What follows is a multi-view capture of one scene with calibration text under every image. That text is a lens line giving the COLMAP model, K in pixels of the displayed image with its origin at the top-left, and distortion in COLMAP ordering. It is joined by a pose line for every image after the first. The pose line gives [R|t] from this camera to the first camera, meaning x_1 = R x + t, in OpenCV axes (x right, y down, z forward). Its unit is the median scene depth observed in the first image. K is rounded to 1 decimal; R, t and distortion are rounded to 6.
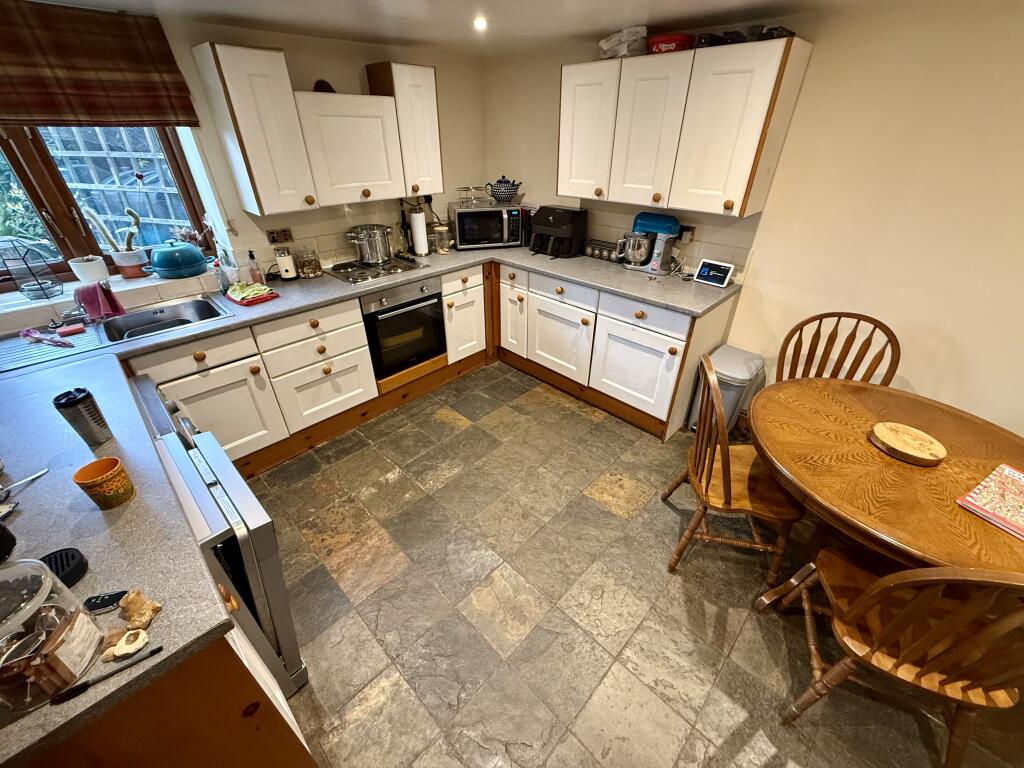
lens RADIAL K [[410.2, 0, 514.8], [0, 410.2, 383.7], [0, 0, 1]] dist [0.001778, 0.000321]
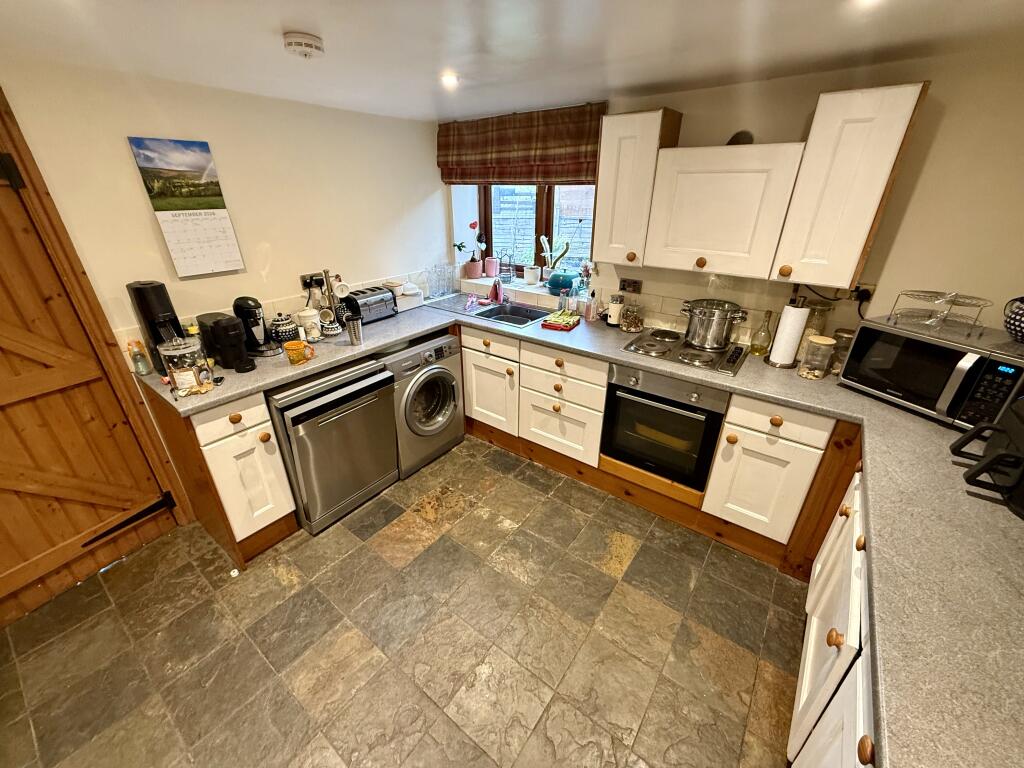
lens RADIAL K [[410.2, 0, 511.5], [0, 410.2, 384.8], [0, 0, 1]] dist [0.001778, 0.000321]
pose [[0.126663, 0.431733, -0.893064, 0.403732], [-0.524707, 0.793207, 0.309040, -0.323996], [0.841807, 0.429453, 0.327003, 0.522895]]
